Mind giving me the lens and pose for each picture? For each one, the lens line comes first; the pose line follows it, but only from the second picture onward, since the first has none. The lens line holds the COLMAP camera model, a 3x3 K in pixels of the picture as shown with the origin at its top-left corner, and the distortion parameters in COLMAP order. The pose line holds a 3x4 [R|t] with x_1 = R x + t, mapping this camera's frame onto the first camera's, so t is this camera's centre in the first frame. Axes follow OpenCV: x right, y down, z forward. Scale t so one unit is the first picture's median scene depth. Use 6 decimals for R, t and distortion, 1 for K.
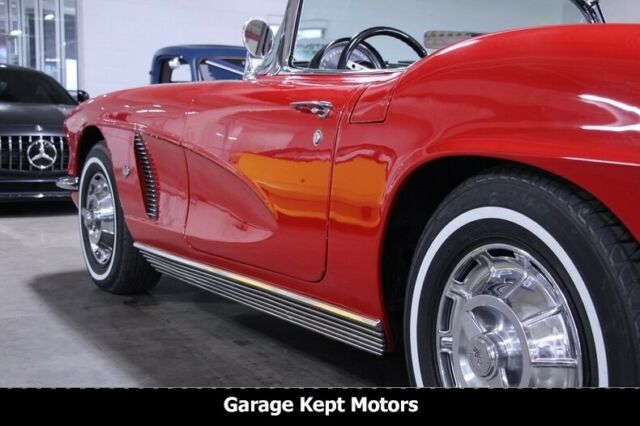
lens RADIAL K [[898.8, 0, 337.1], [0, 898.8, 213.1], [0, 0, 1]] dist [0.011861, -0.003760]
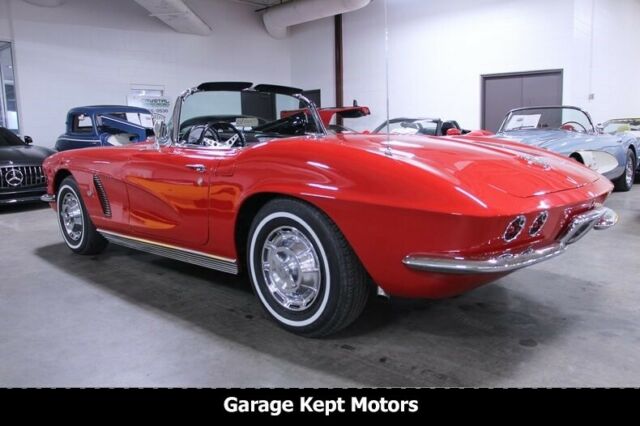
lens RADIAL K [[521.4, 0, 320.0], [0, 521.4, 213.0], [0, 0, 1]] dist [-0.168068, 0.128558]
pose [[0.958029, -0.078829, 0.275621, -0.060444], [0.063281, 0.995885, 0.064871, -0.043436], [-0.279600, -0.044707, 0.959075, -0.203941]]
